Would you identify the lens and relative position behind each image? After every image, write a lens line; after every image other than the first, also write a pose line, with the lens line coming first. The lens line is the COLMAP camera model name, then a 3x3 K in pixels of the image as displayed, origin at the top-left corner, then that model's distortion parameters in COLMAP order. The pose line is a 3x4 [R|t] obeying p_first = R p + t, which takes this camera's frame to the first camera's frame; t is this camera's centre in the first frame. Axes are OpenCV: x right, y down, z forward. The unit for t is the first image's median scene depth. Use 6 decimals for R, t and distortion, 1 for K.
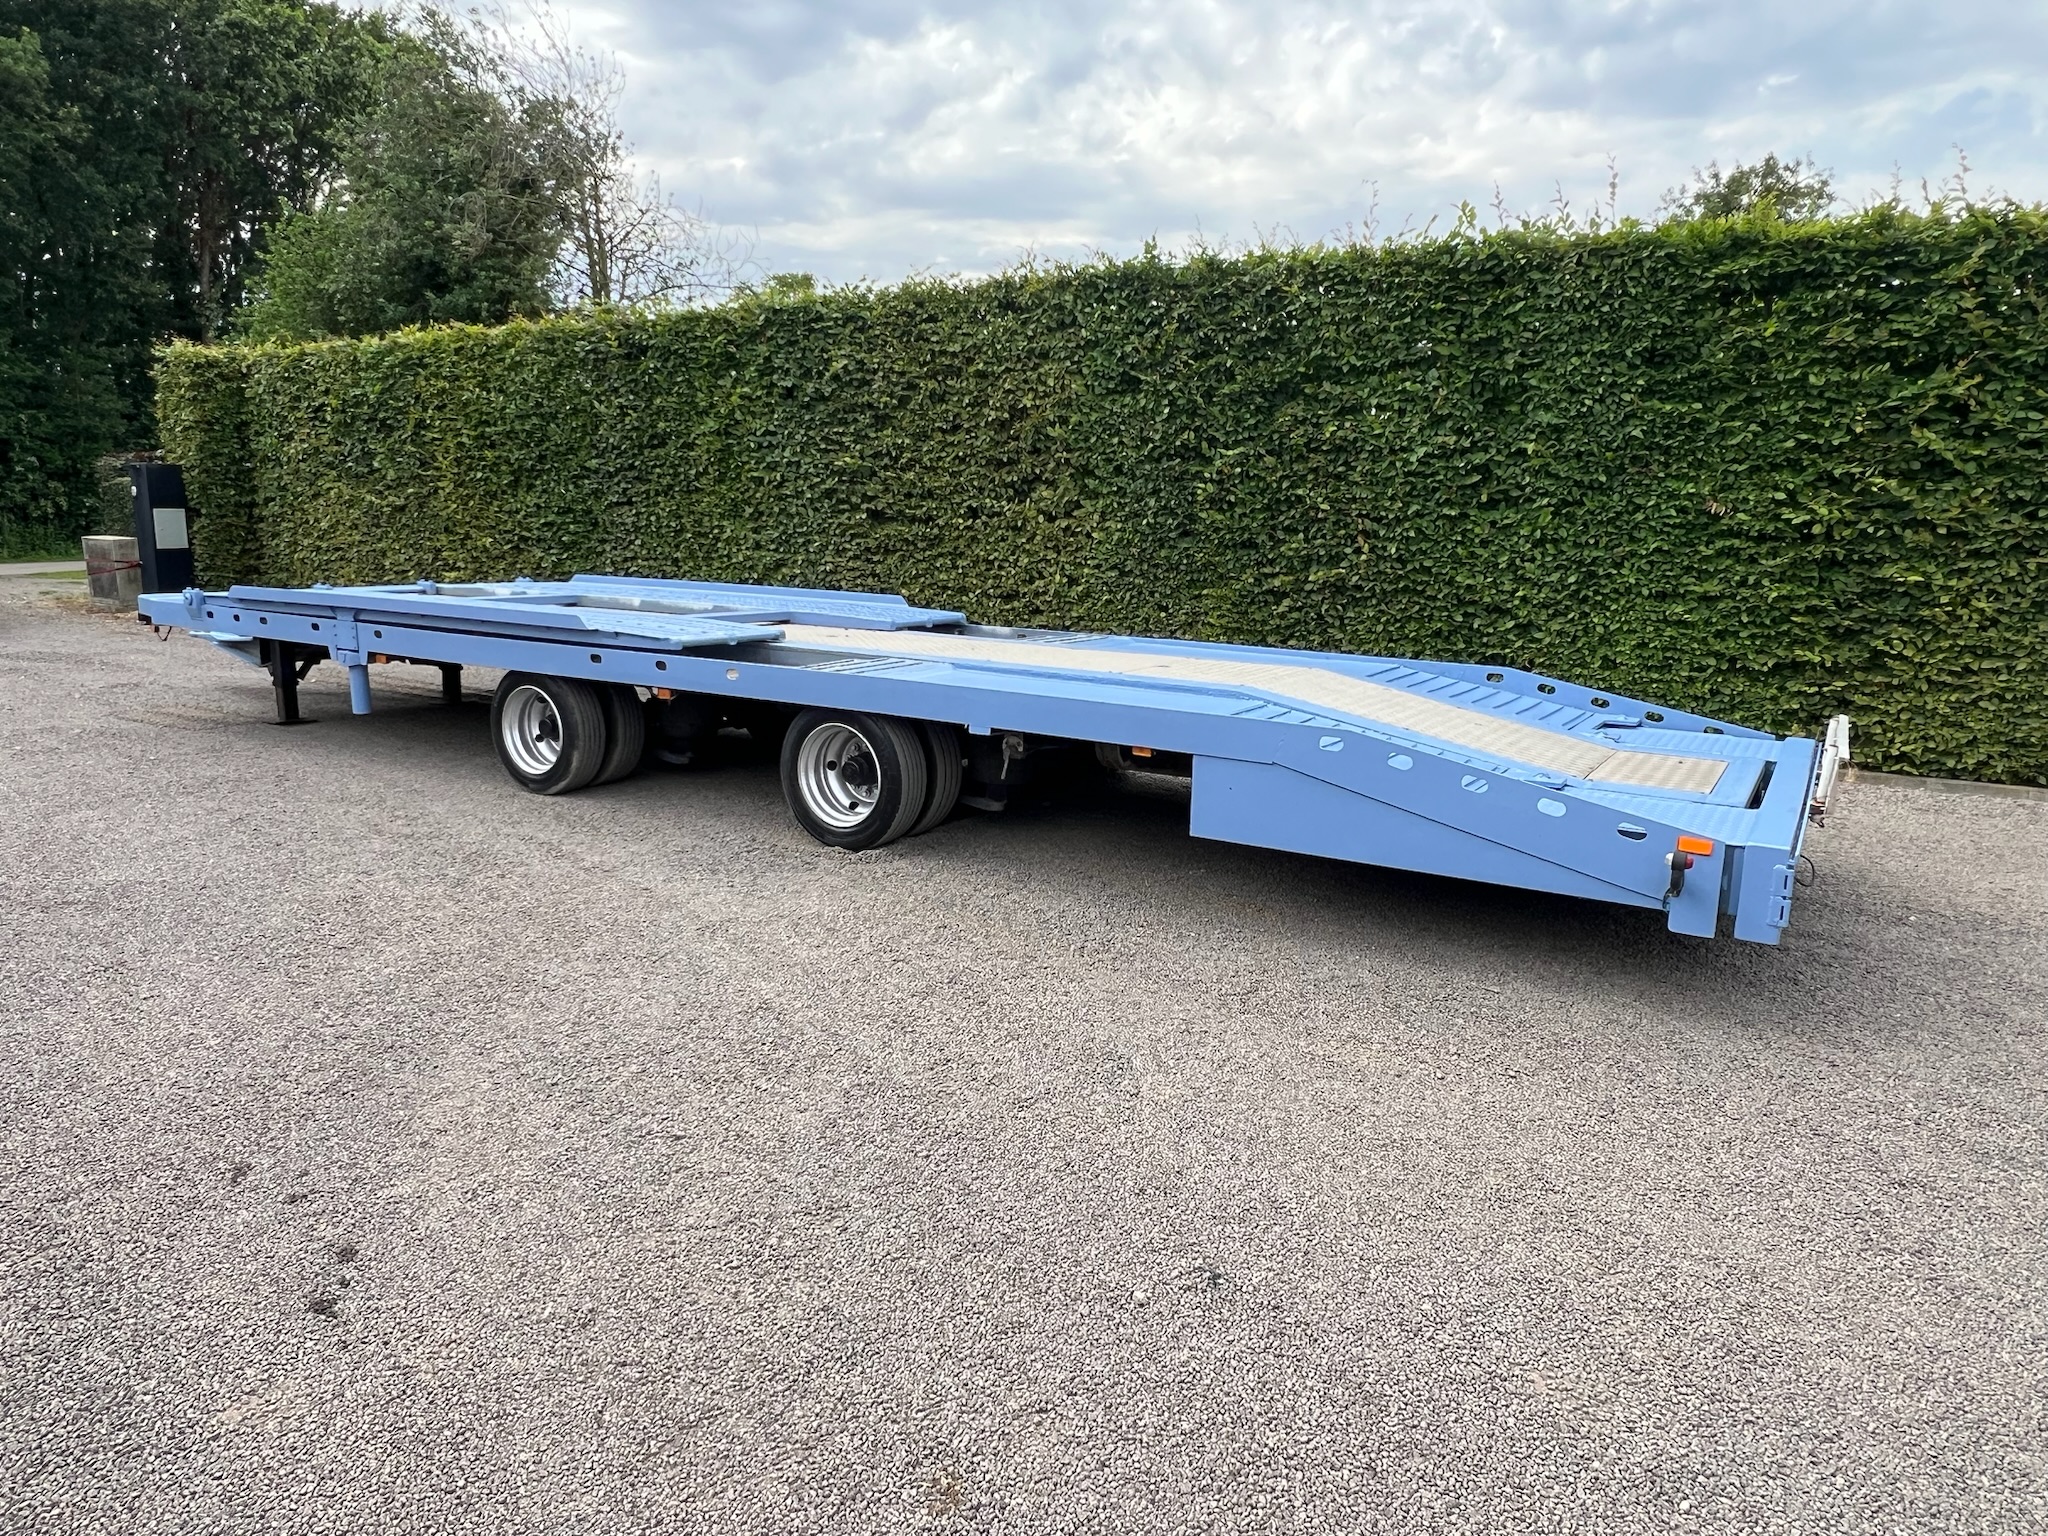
lens RADIAL K [[1354.0, 0, 1023.3], [0, 1354.0, 766.3], [0, 0, 1]] dist [-0.002119, -0.001379]
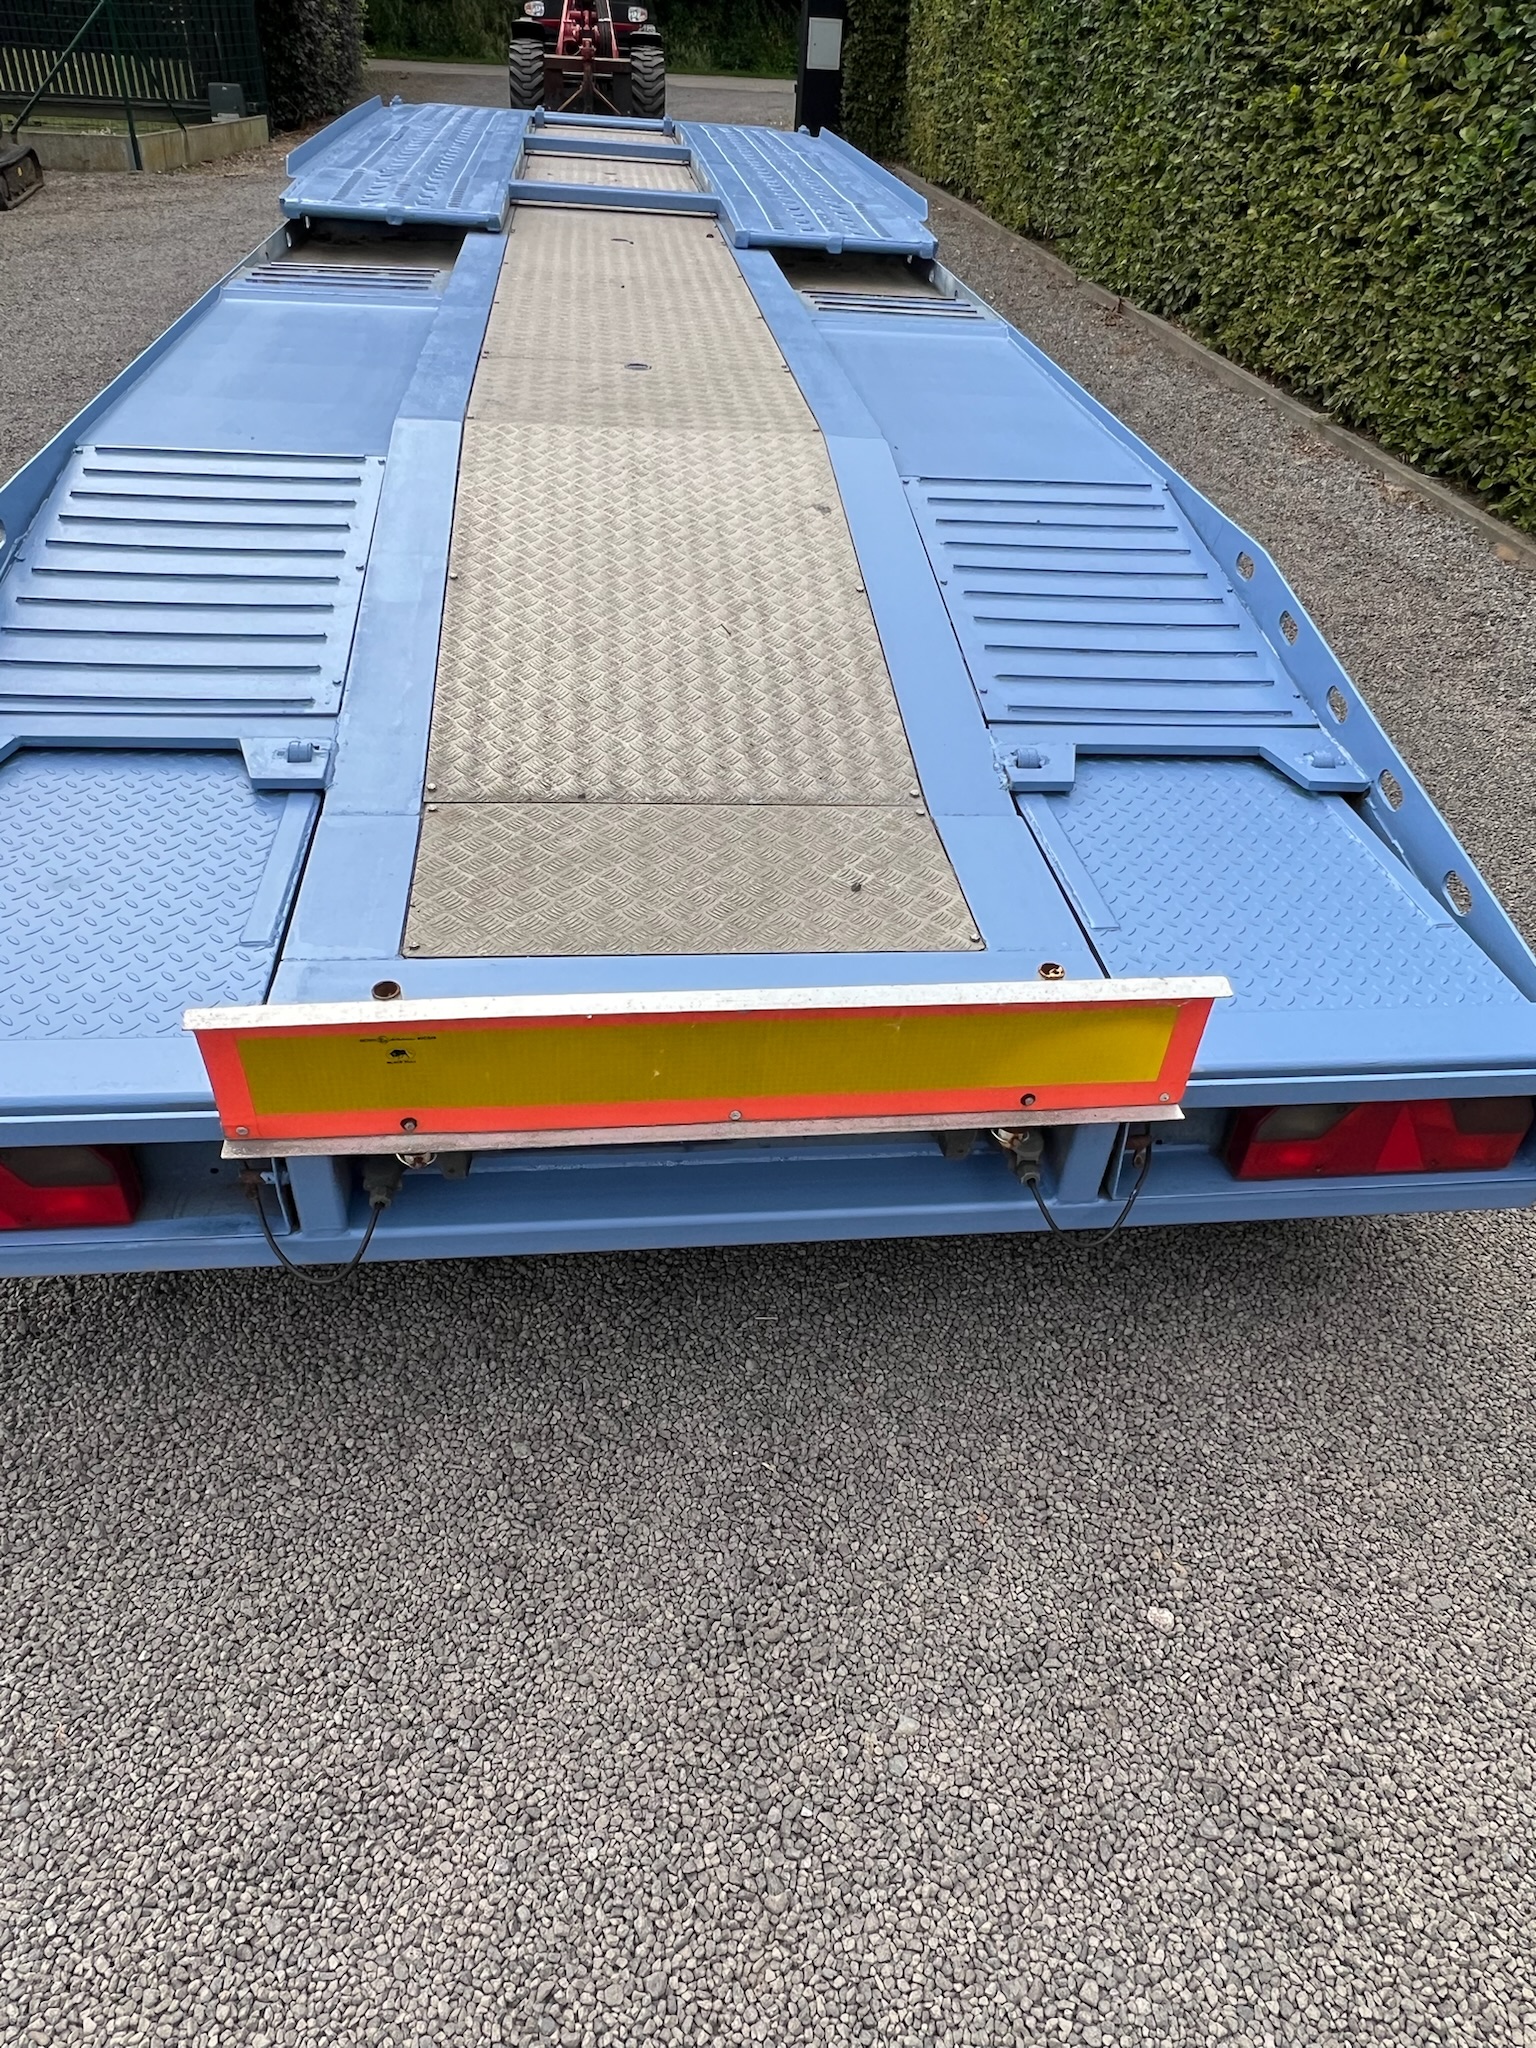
lens RADIAL K [[1354.0, 0, 770.4], [0, 1354.0, 1022.8], [0, 0, 1]] dist [-0.002119, -0.001379]
pose [[0.622797, 0.492757, -0.607712, 0.433051], [-0.190636, 0.848909, 0.492961, -0.093066], [0.758803, -0.191163, 0.622636, 0.436234]]
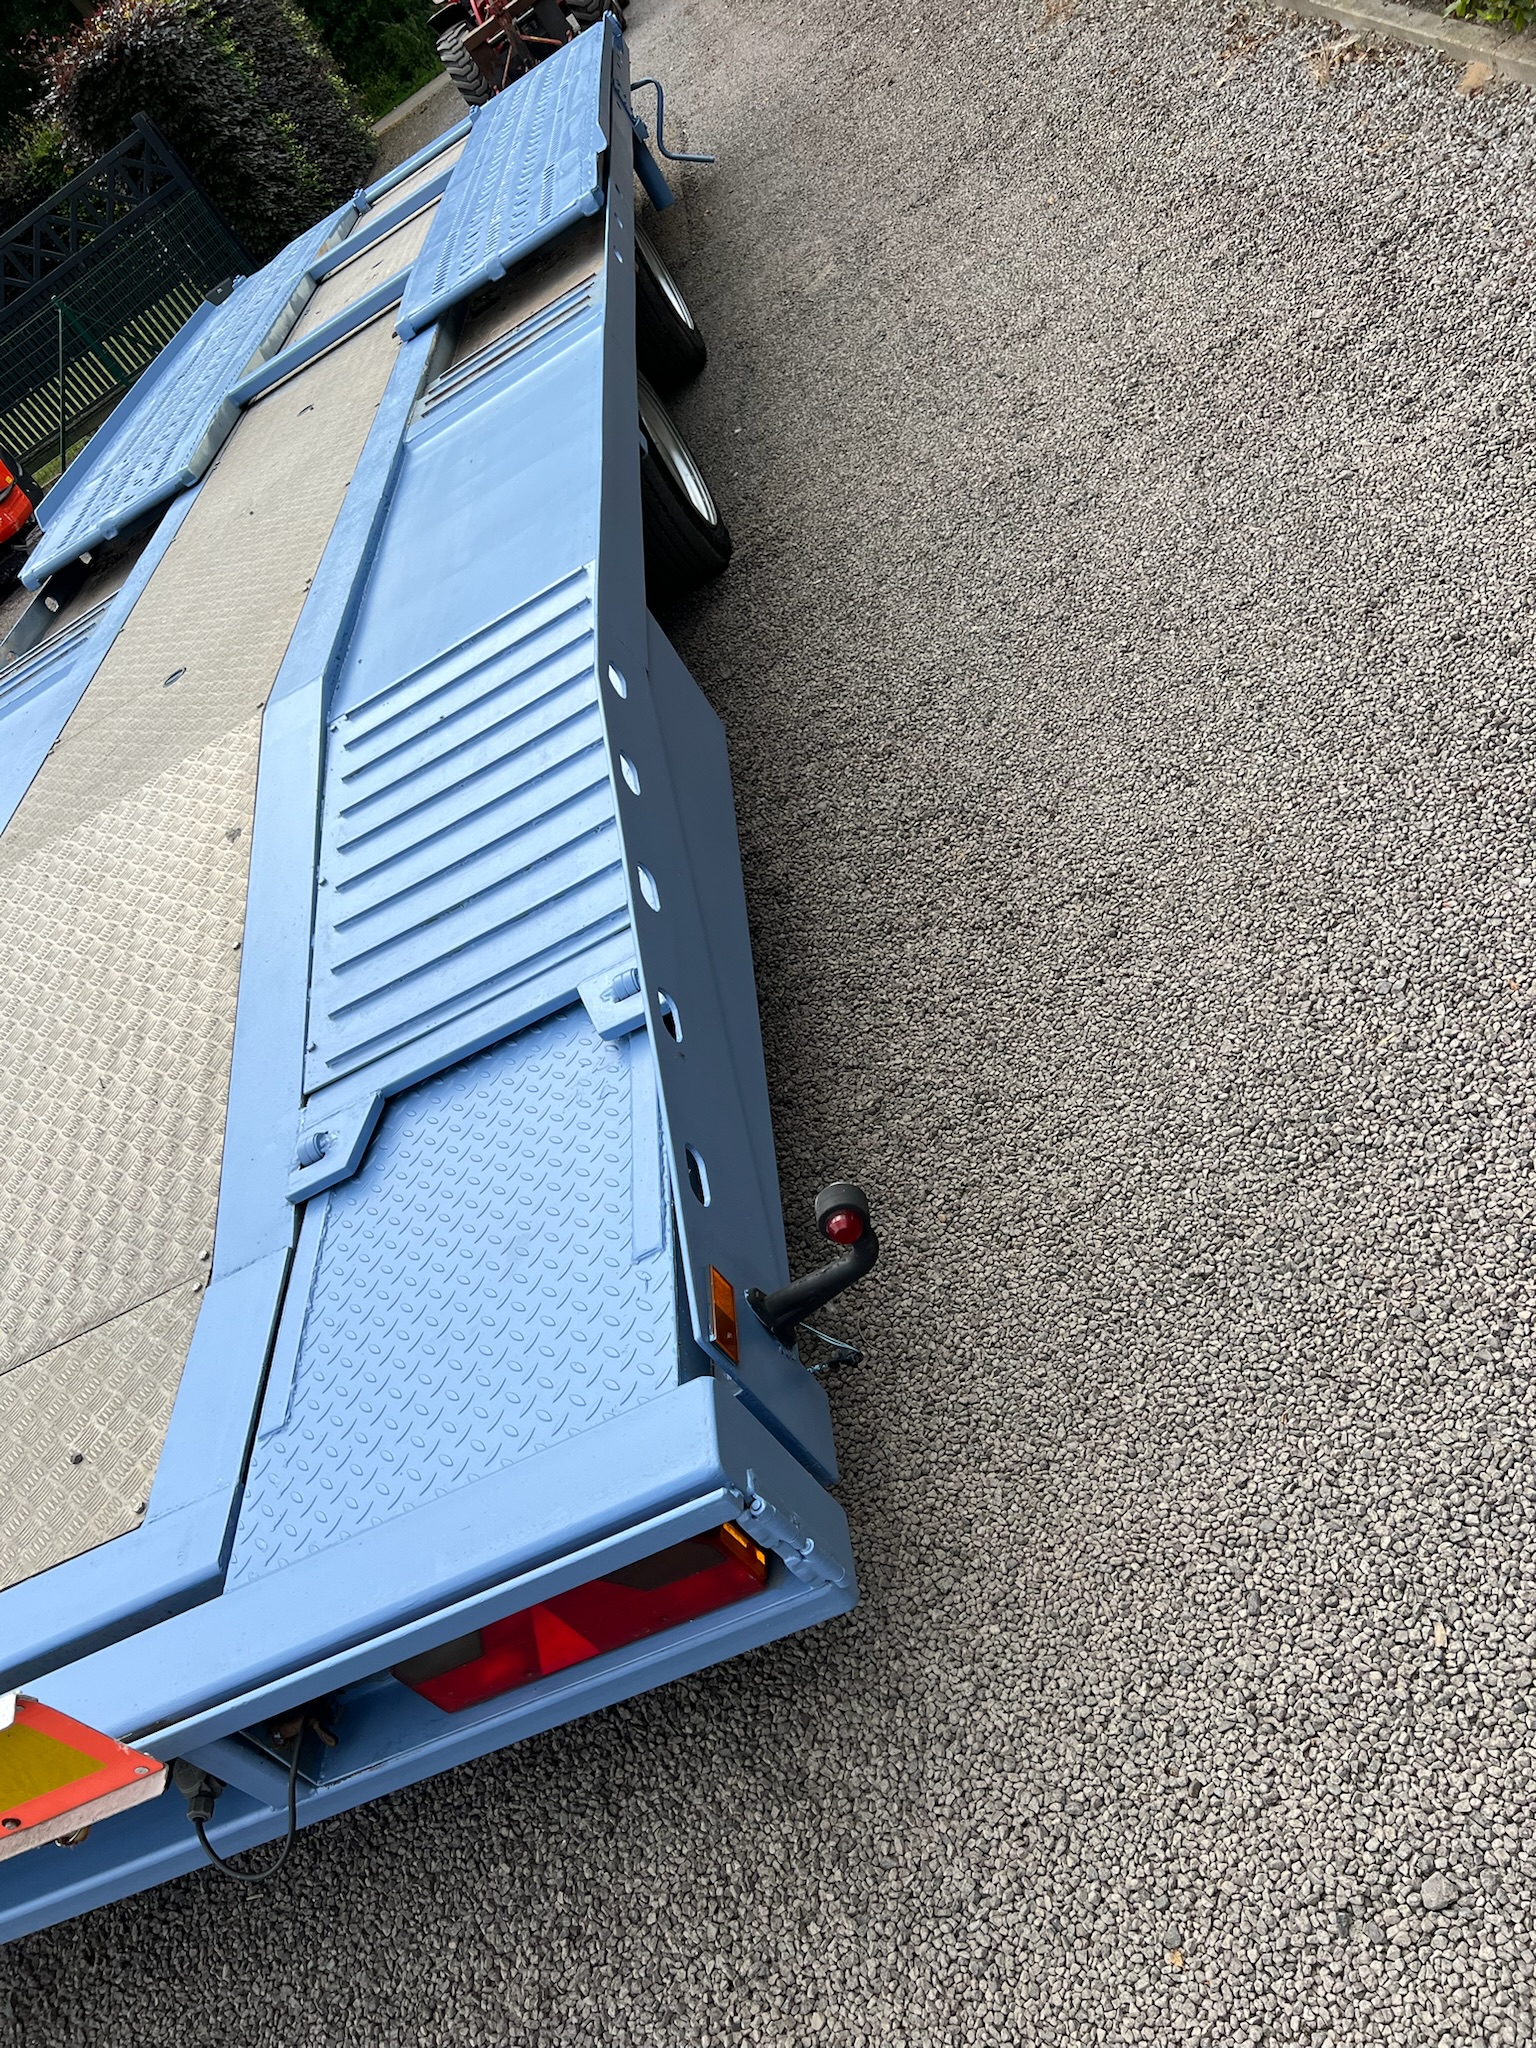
lens RADIAL K [[1540.1, 0, 769.6], [0, 1540.1, 1027.5], [0, 0, 1]] dist [0.045489, -0.052345]
pose [[0.512556, 0.280935, -0.811395, 0.520649], [0.379474, 0.773560, 0.507548, -0.133560], [0.770251, -0.568050, 0.289885, 0.655667]]
